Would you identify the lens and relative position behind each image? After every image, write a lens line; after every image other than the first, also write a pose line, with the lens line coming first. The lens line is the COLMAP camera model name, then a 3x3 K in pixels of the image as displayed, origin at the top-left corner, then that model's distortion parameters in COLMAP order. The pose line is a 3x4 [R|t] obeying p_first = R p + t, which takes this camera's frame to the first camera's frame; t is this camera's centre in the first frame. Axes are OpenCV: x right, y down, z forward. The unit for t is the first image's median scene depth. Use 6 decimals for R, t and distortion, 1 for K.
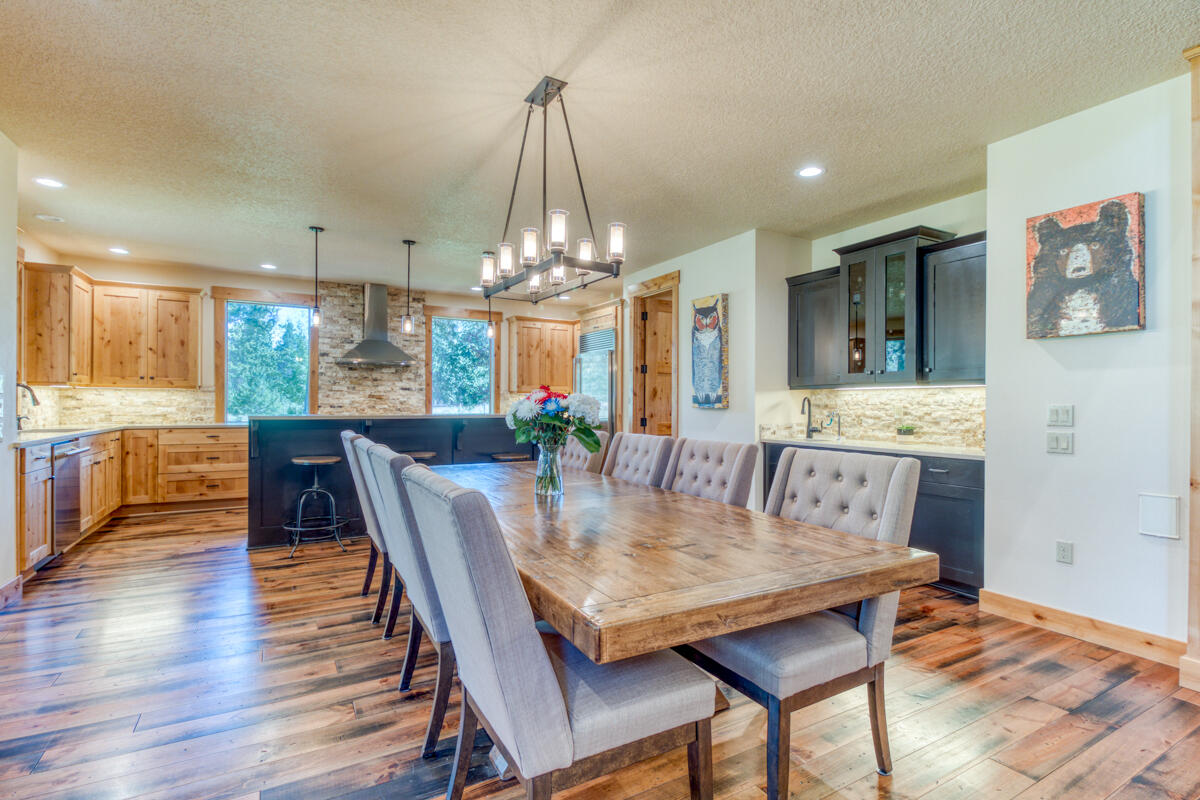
lens RADIAL K [[546.5, 0, 580.0], [0, 546.5, 402.7], [0, 0, 1]] dist [0.028437, -0.023872]
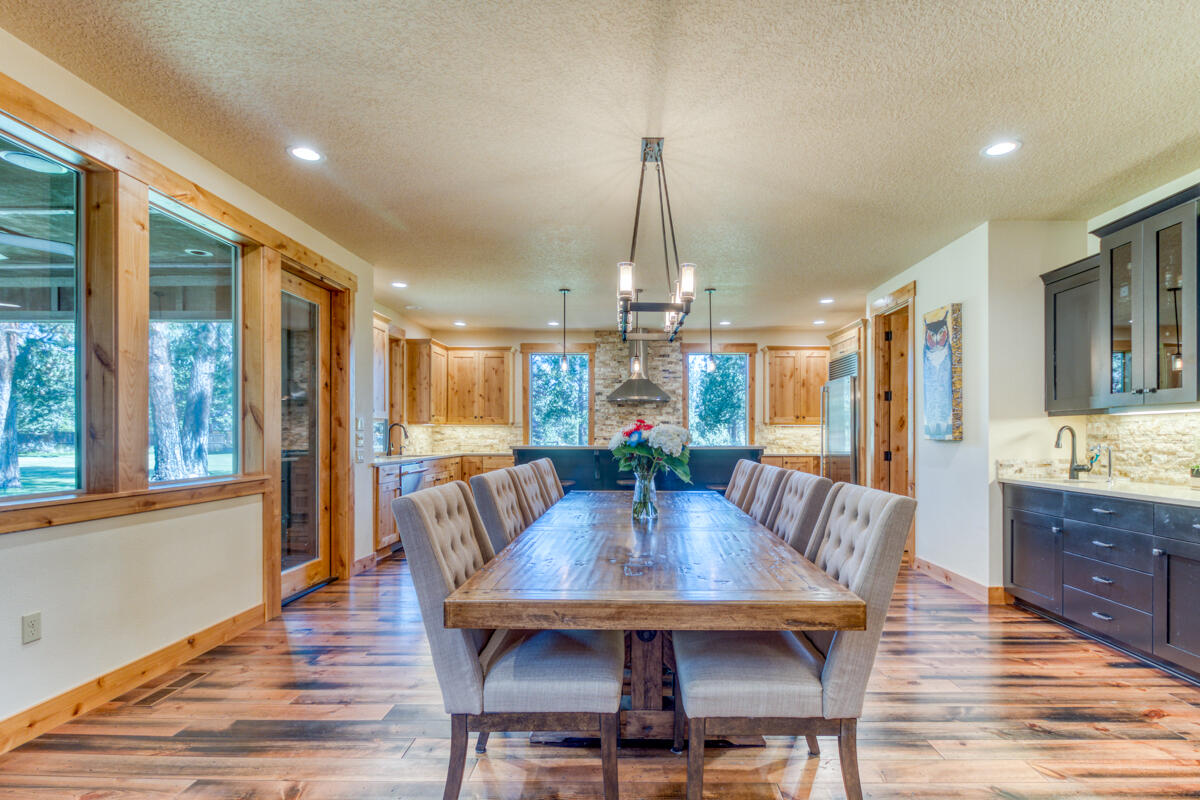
lens RADIAL K [[560.2, 0, 626.3], [0, 560.2, 434.0], [0, 0, 1]] dist [0.002372, -0.000781]
pose [[0.870086, -0.005657, -0.492867, 0.235806], [0.004616, 0.999984, -0.003328, 0.001310], [0.492878, 0.000621, 0.870098, 0.004675]]
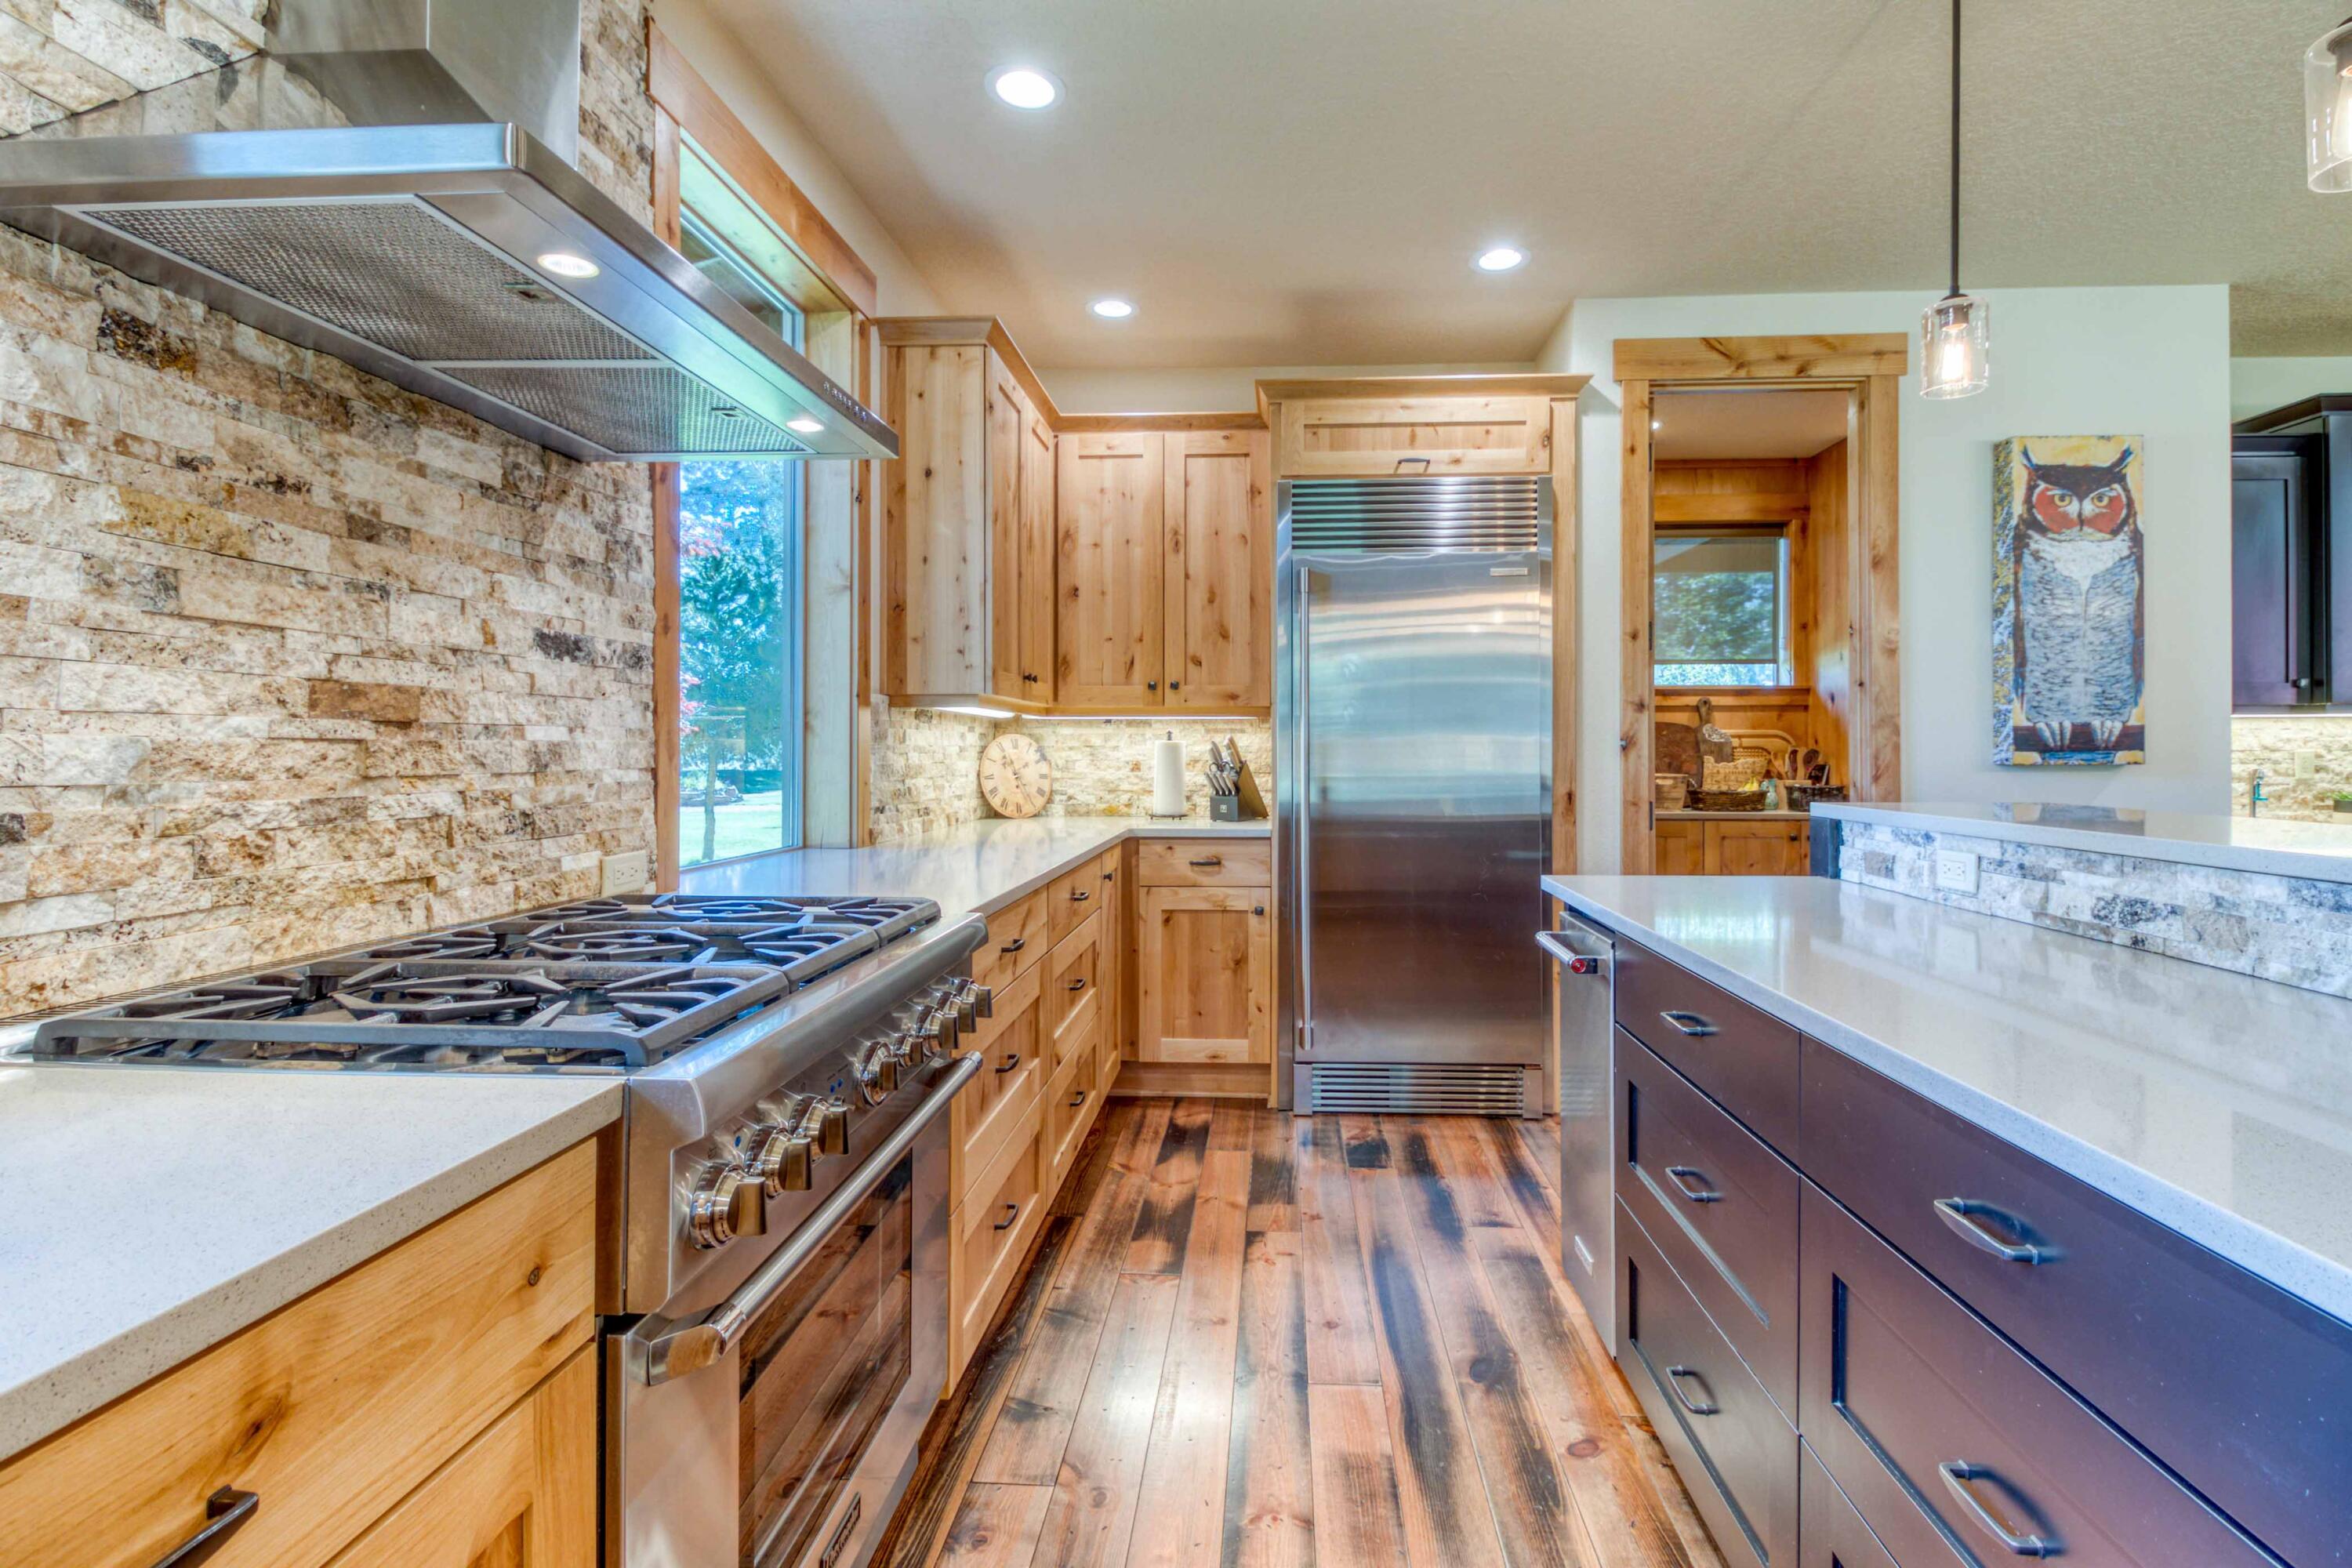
lens RADIAL K [[1109.8, 0, 984.8], [0, 1109.8, 733.7], [0, 0, 1]] dist [0.000051, -0.000759]
pose [[0.542203, 0.004613, 0.840235, -0.699225], [0.002313, 0.999973, -0.006983, -0.005803], [-0.840244, 0.005730, 0.542178, 1.178712]]
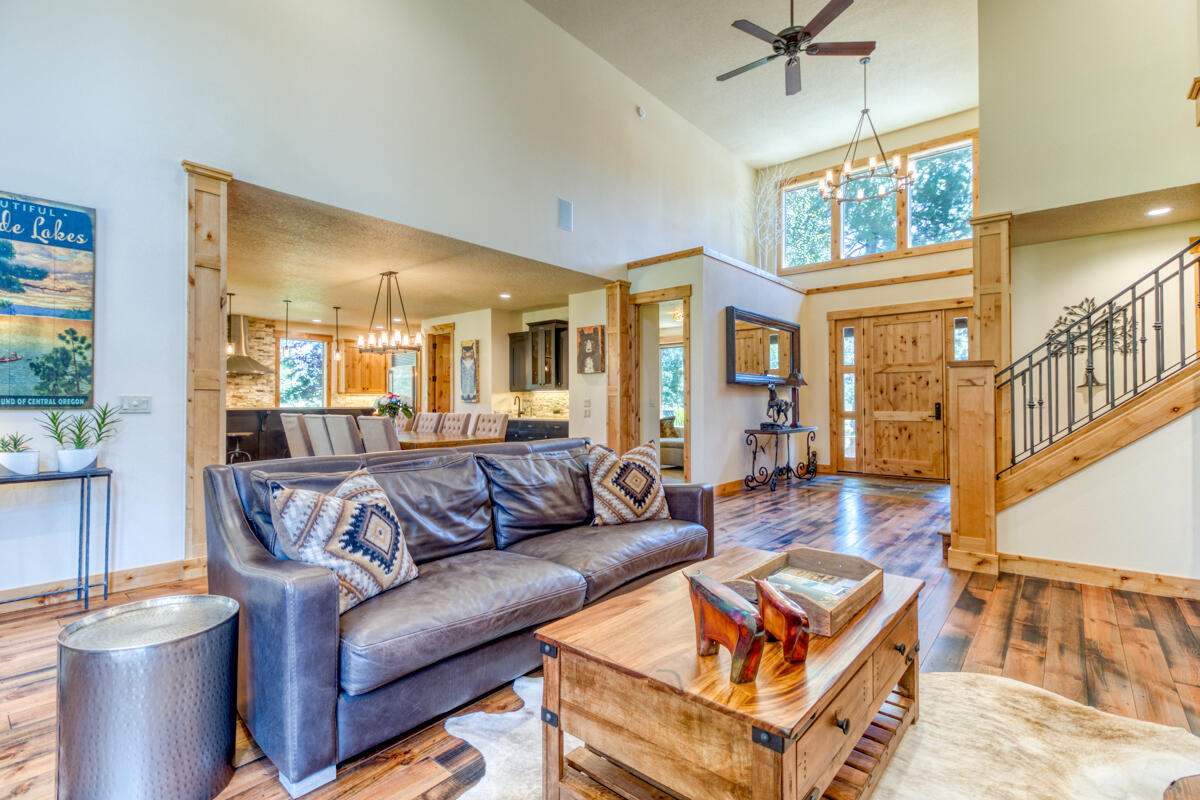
lens RADIAL K [[616.0, 0, 546.6], [0, 616.0, 393.8], [0, 0, 1]] dist [-0.000620, -0.000252]
pose [[0.961623, -0.002689, 0.274362, -0.076953], [0.006412, 0.999899, -0.012676, 0.009444], [-0.274300, 0.013949, 0.961543, -1.009677]]
